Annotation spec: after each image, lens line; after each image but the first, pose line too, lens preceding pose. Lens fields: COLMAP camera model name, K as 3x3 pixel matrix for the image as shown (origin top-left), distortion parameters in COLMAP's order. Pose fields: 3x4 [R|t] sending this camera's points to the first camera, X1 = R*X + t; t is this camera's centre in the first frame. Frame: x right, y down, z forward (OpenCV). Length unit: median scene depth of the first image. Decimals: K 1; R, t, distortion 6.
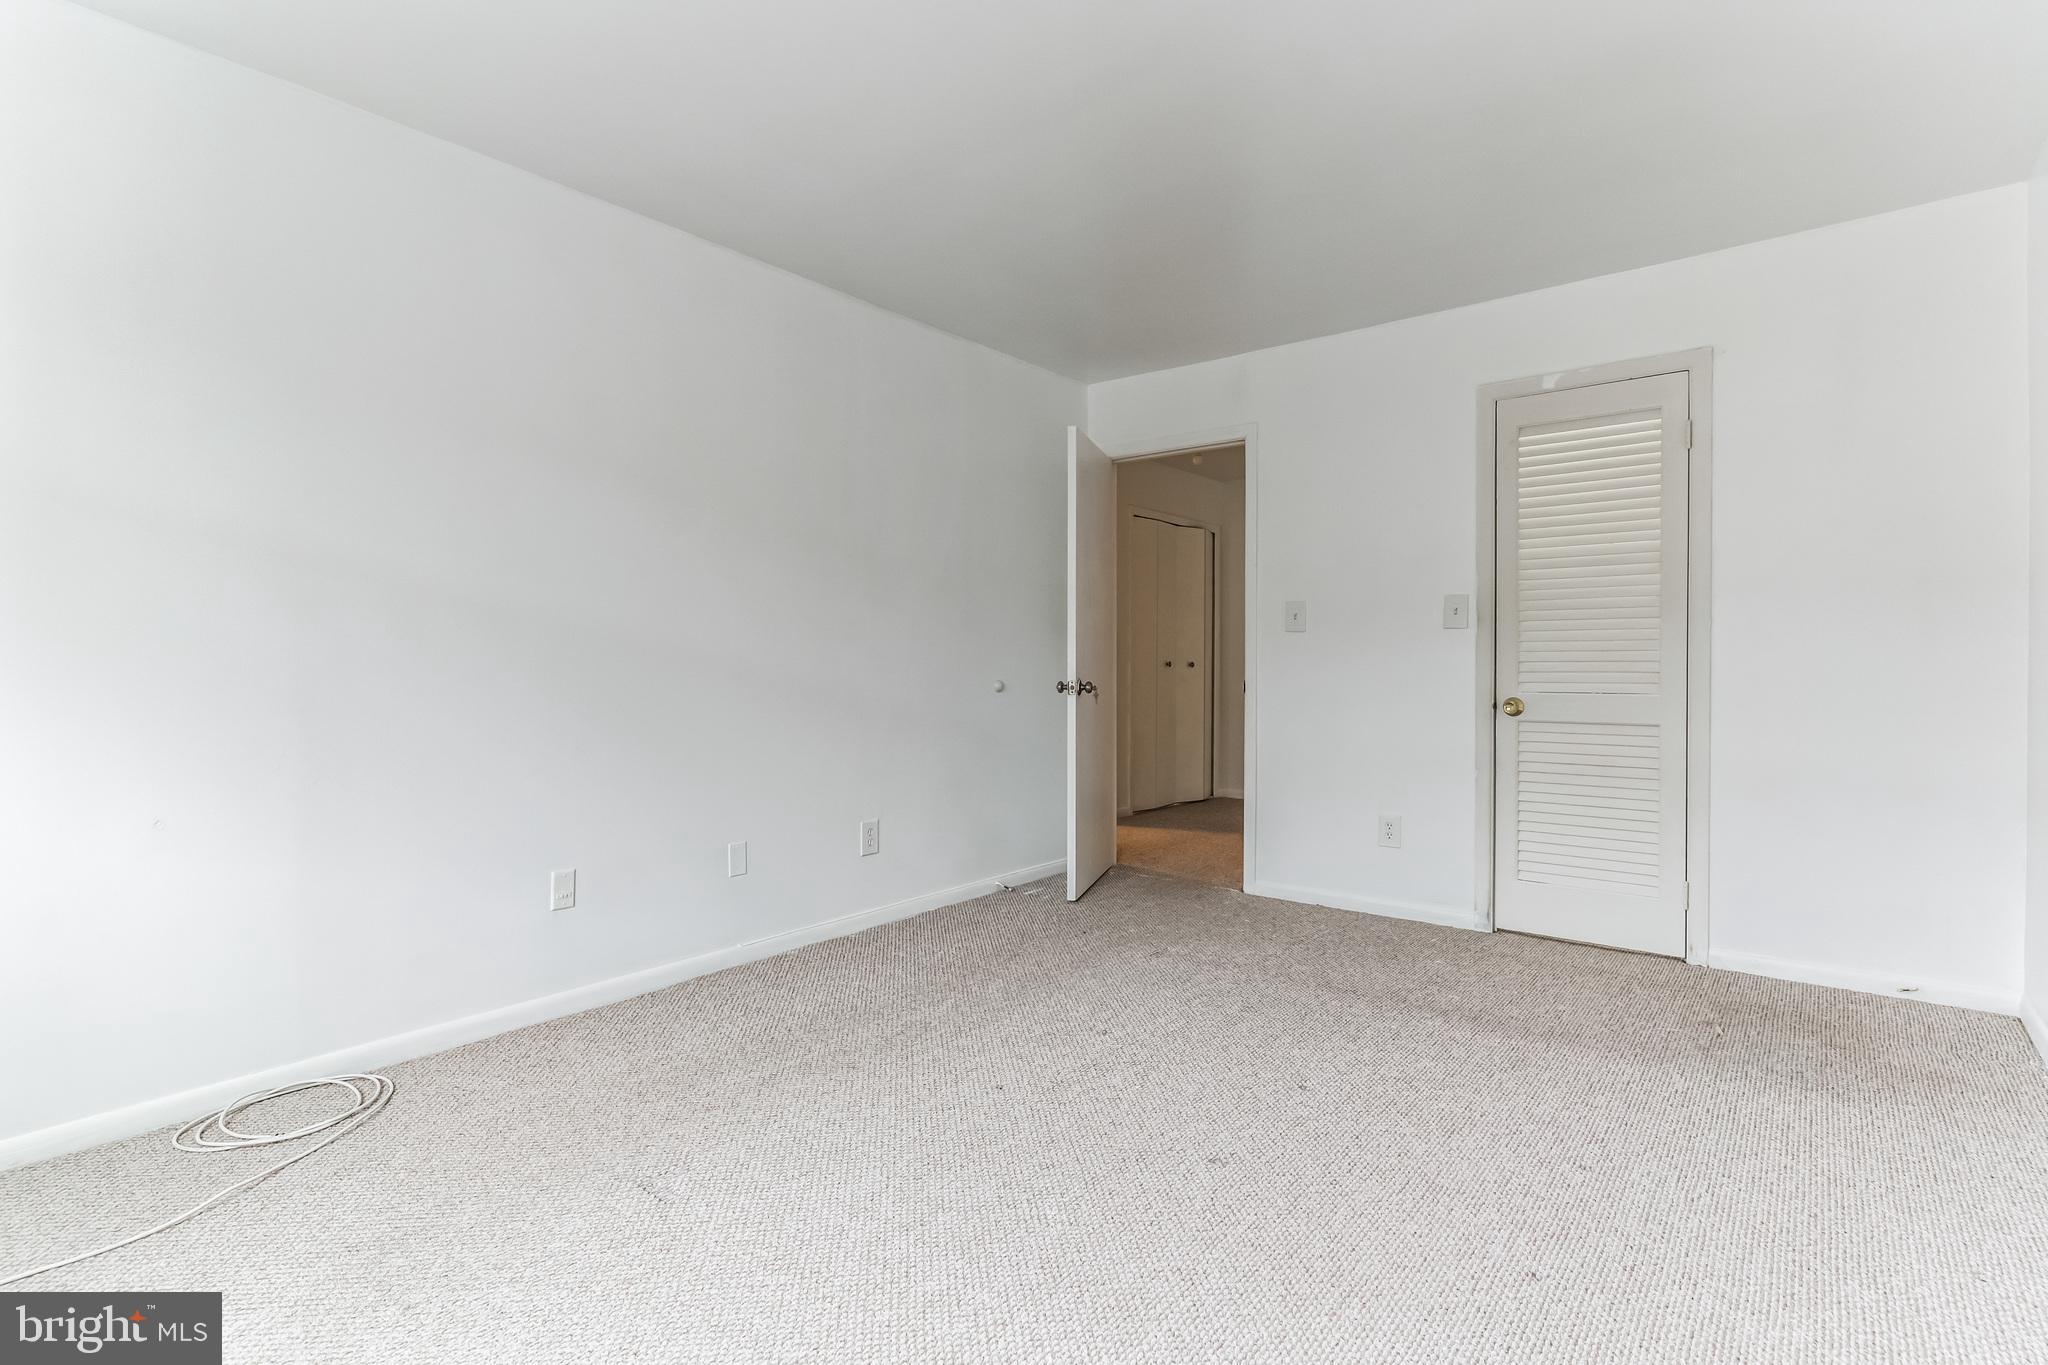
lens RADIAL K [[982.3, 0, 1020.5], [0, 982.3, 685.8], [0, 0, 1]] dist [0.001470, 0.000684]
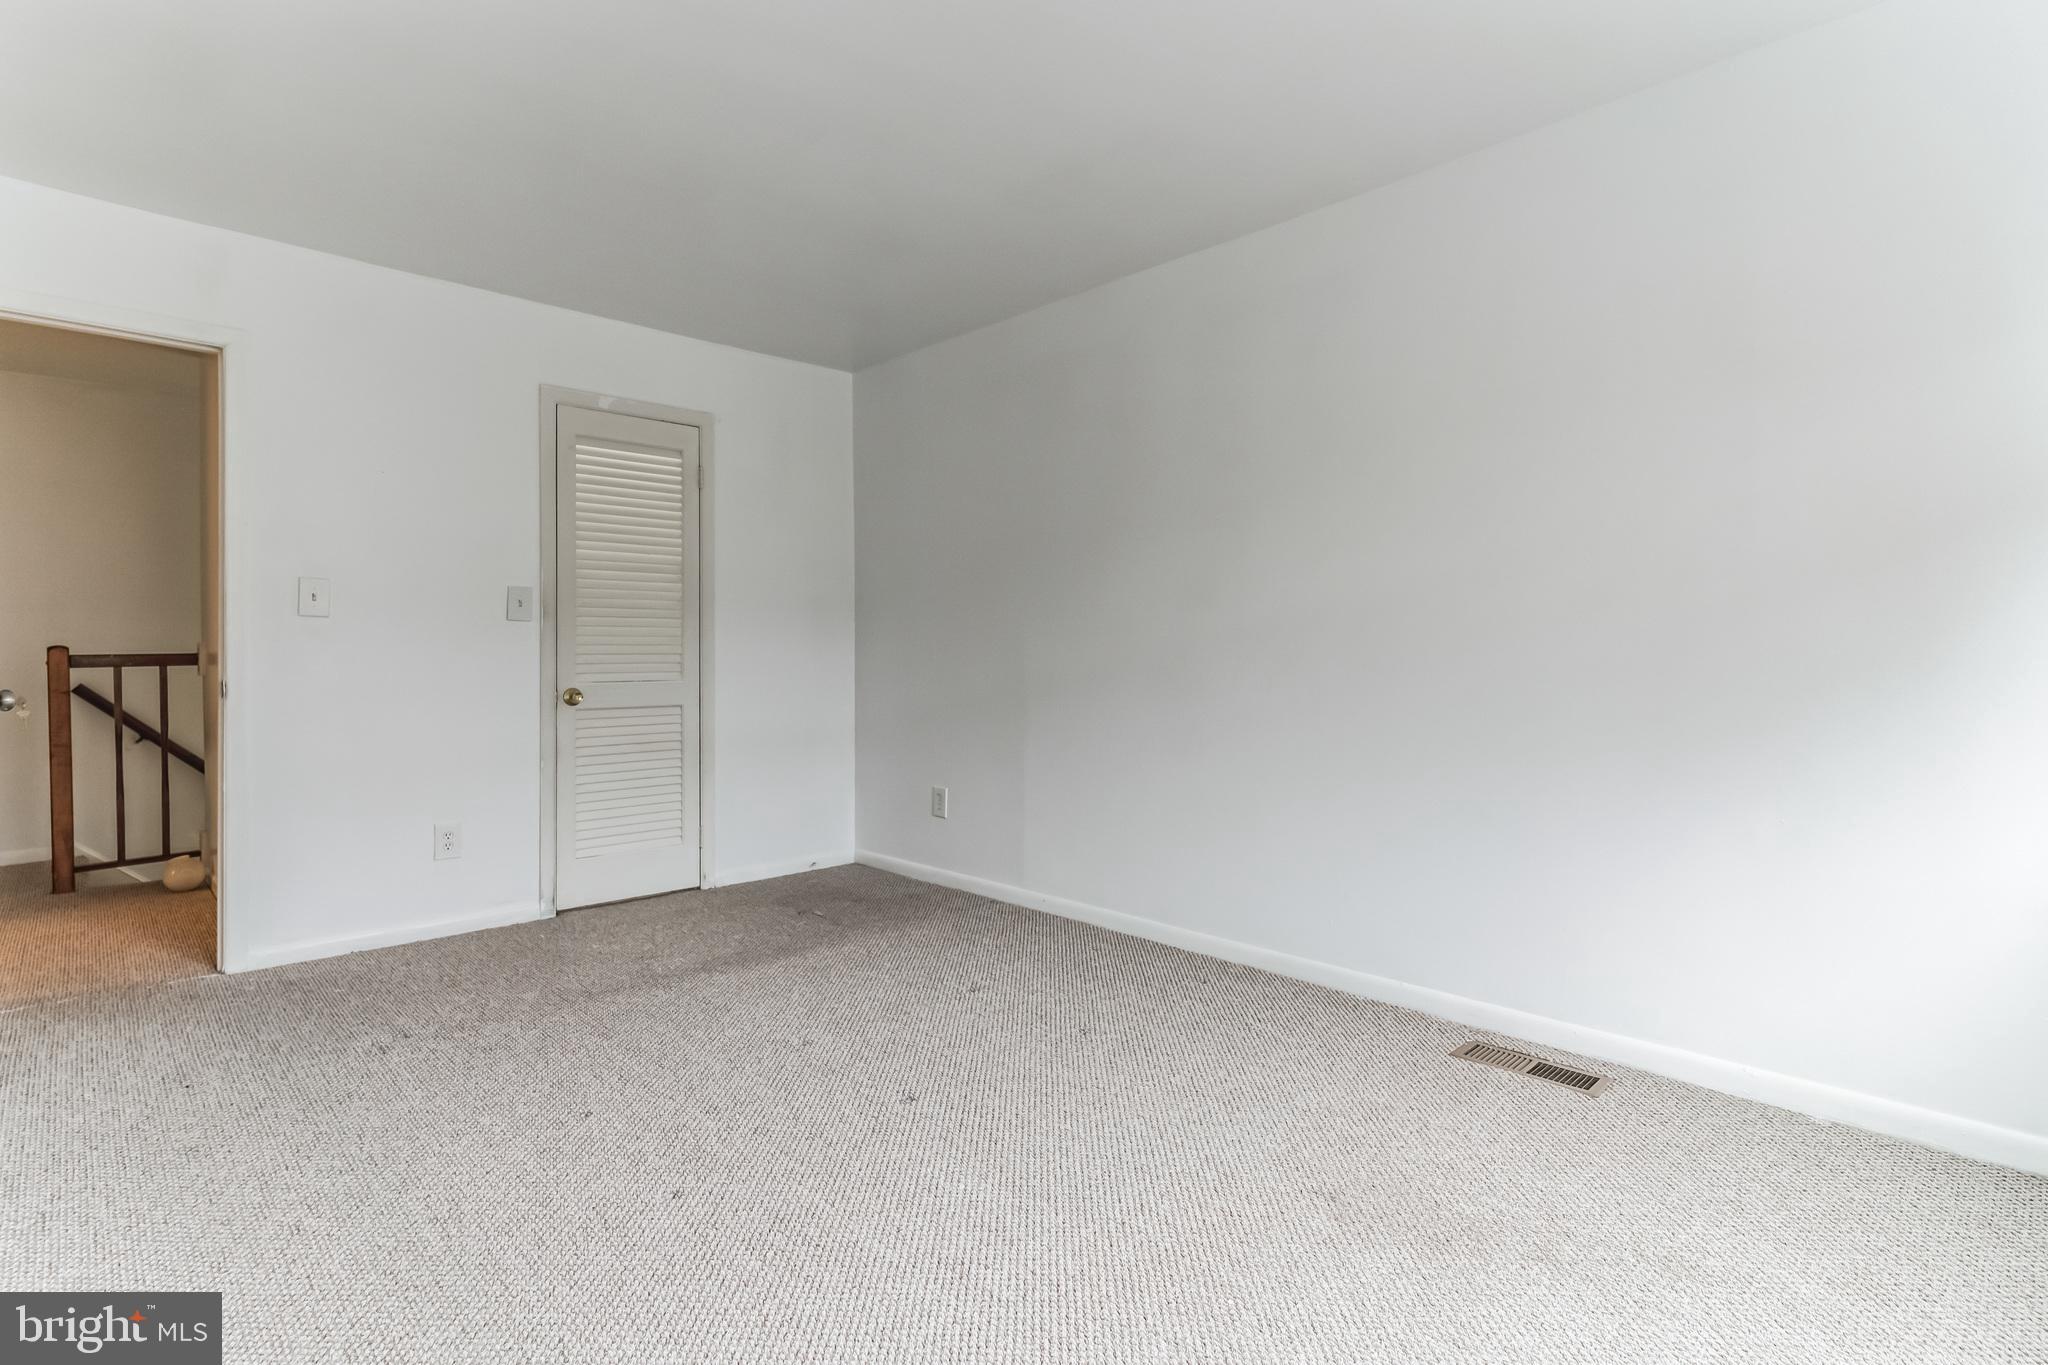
lens RADIAL K [[982.3, 0, 1019.9], [0, 982.3, 664.5], [0, 0, 1]] dist [0.001470, 0.000684]
pose [[0.129264, -0.014423, 0.991505, -0.493560], [0.020711, 0.999715, 0.011842, -0.016262], [-0.991394, 0.019004, 0.129526, 0.387621]]
